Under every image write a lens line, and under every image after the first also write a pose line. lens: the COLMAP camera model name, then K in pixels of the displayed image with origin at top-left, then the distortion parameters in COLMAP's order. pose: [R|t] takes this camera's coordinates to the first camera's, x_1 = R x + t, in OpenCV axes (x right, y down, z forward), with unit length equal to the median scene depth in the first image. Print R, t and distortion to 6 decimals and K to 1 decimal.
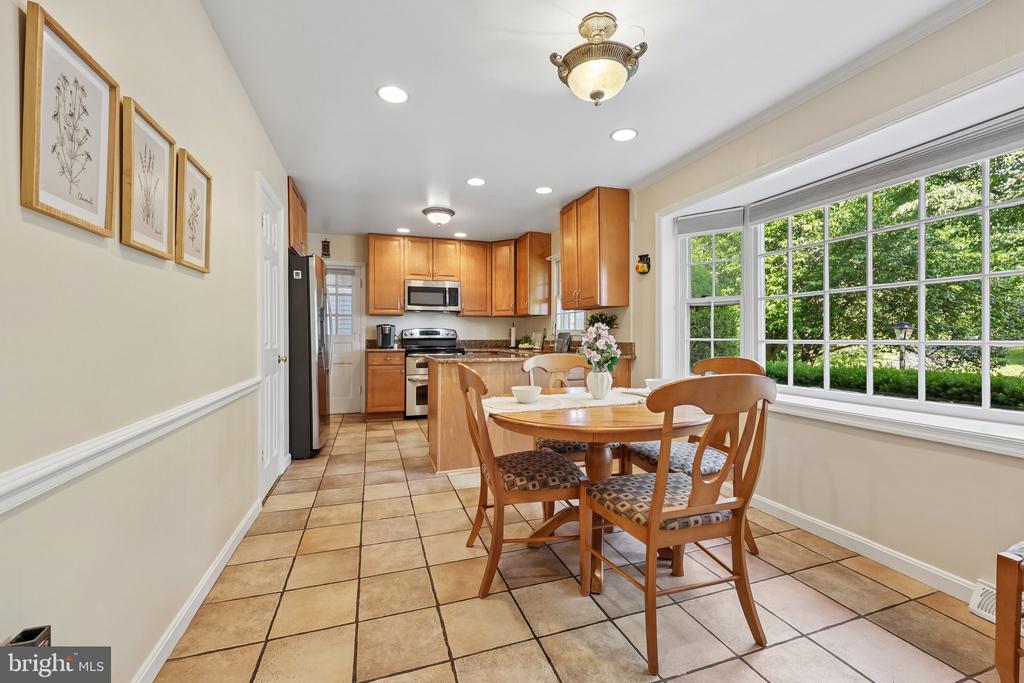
lens RADIAL K [[420.8, 0, 504.1], [0, 420.8, 335.1], [0, 0, 1]] dist [-0.000371, 0.000817]
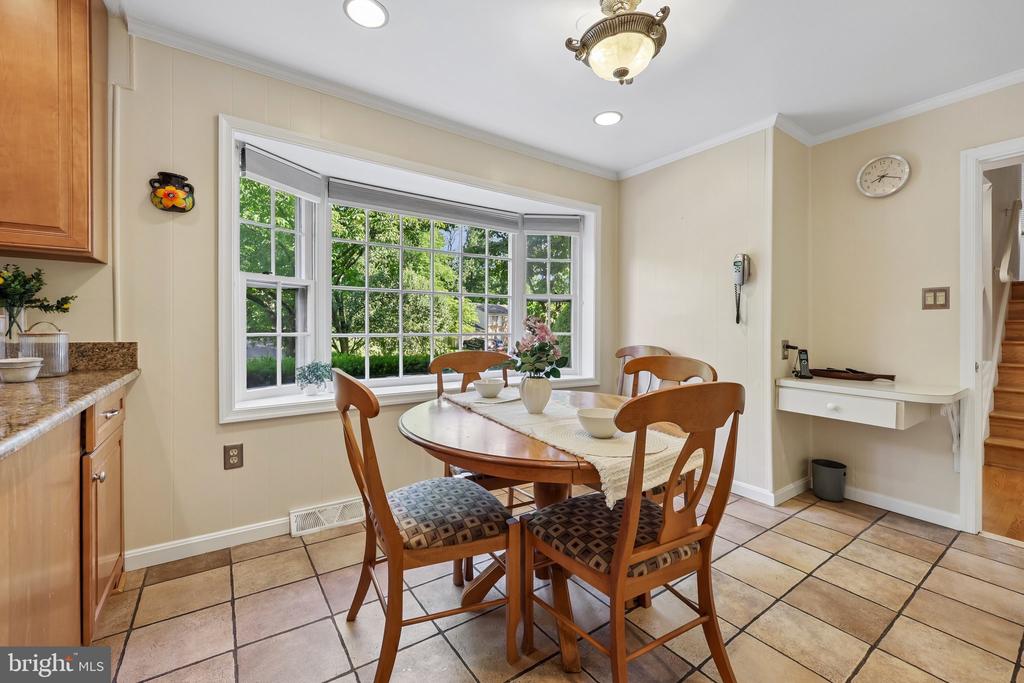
lens RADIAL K [[420.8, 0, 513.1], [0, 420.8, 333.2], [0, 0, 1]] dist [-0.000371, 0.000817]
pose [[-0.298559, -0.011128, 0.954326, -0.193967], [-0.010309, 0.999911, 0.008434, -0.001056], [-0.954335, -0.007320, -0.298648, 0.486799]]
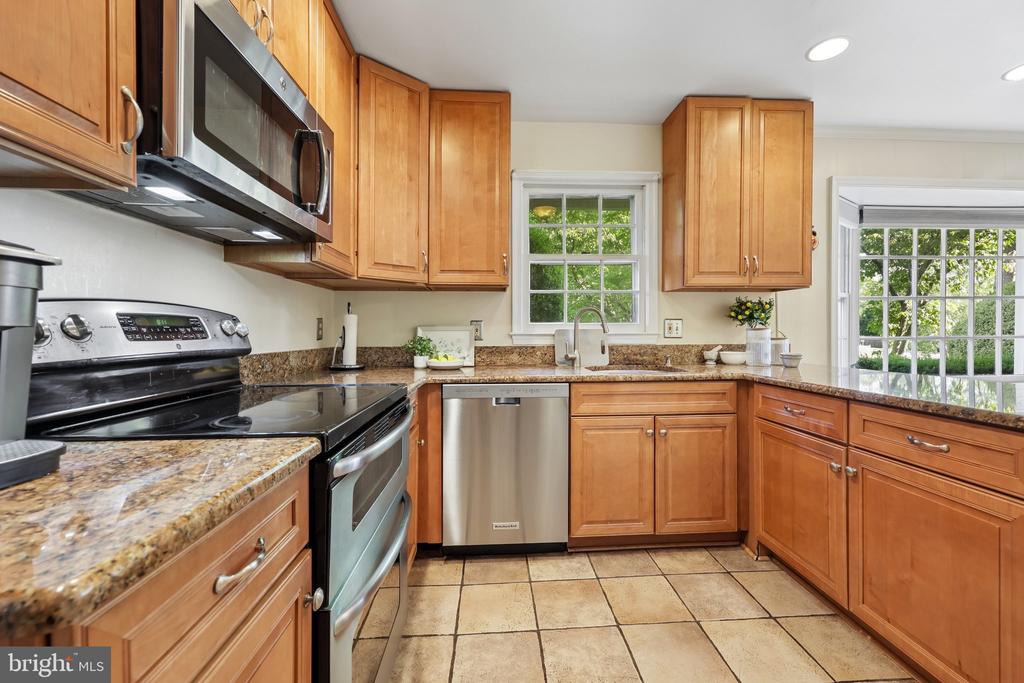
lens RADIAL K [[420.8, 0, 513.9], [0, 420.8, 337.1], [0, 0, 1]] dist [-0.000371, 0.000817]
pose [[0.245791, -0.009770, 0.969274, -0.339680], [0.003736, 0.999951, 0.009131, -0.001629], [-0.969316, 0.001377, 0.245816, 0.855082]]
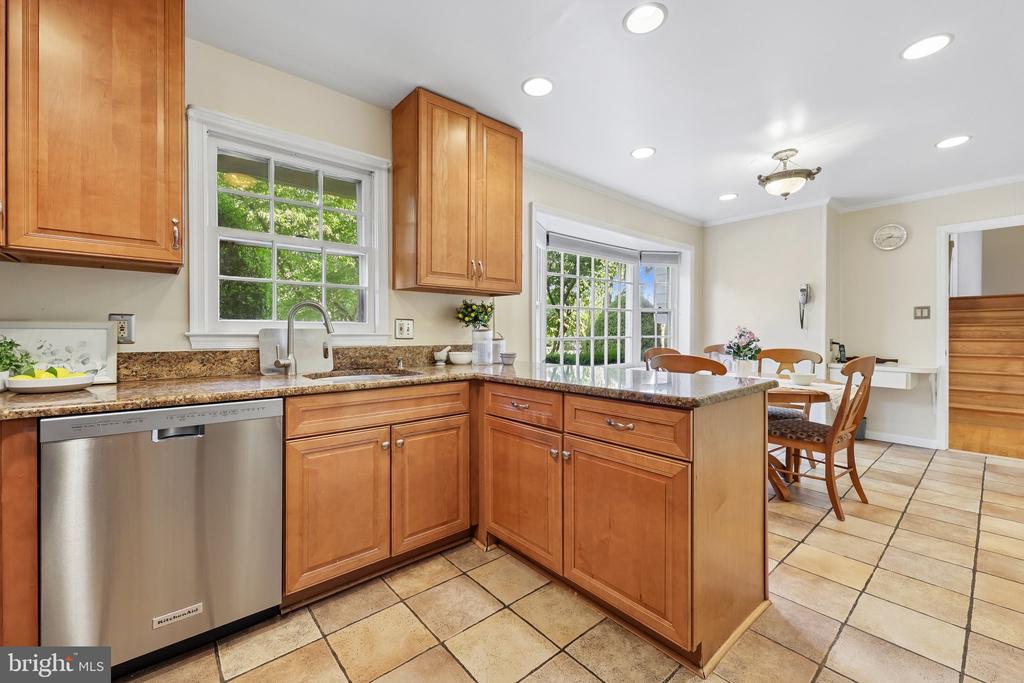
lens RADIAL K [[420.8, 0, 517.7], [0, 420.8, 338.5], [0, 0, 1]] dist [-0.000371, 0.000817]
pose [[-0.398848, -0.009366, 0.916969, -0.297175], [0.000351, 0.999946, 0.010366, -0.000853], [-0.917017, 0.004456, -0.398823, 0.866106]]
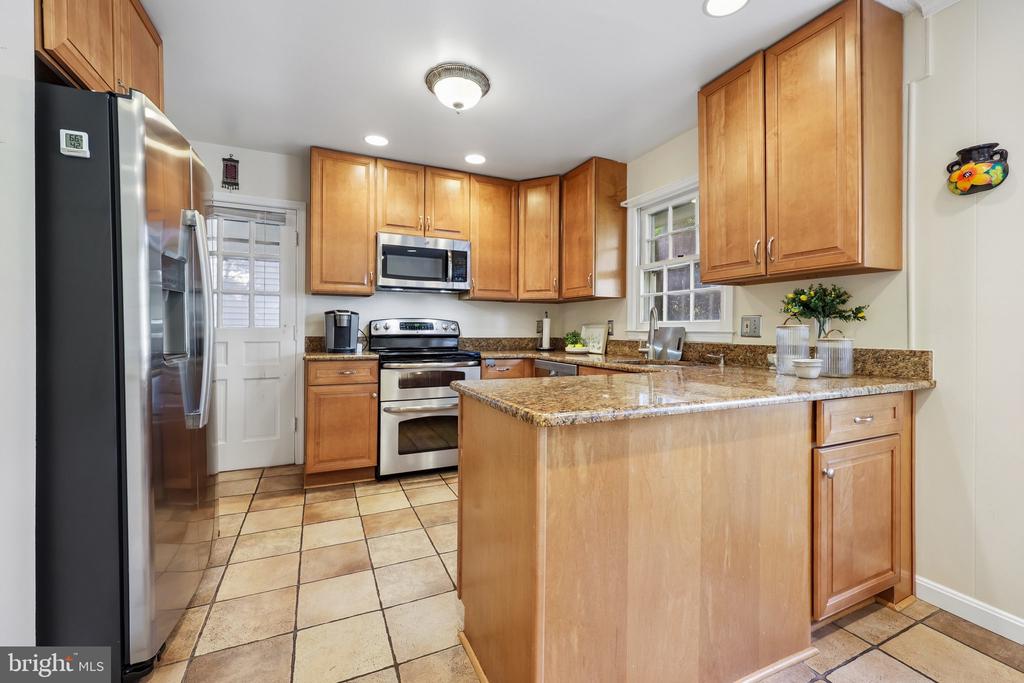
lens RADIAL K [[420.8, 0, 506.7], [0, 420.8, 332.2], [0, 0, 1]] dist [-0.000371, 0.000817]
pose [[0.993385, 0.006753, 0.114636, -0.124714], [-0.007487, 0.999954, 0.005971, -0.001095], [-0.114591, -0.006790, 0.993390, 0.408036]]
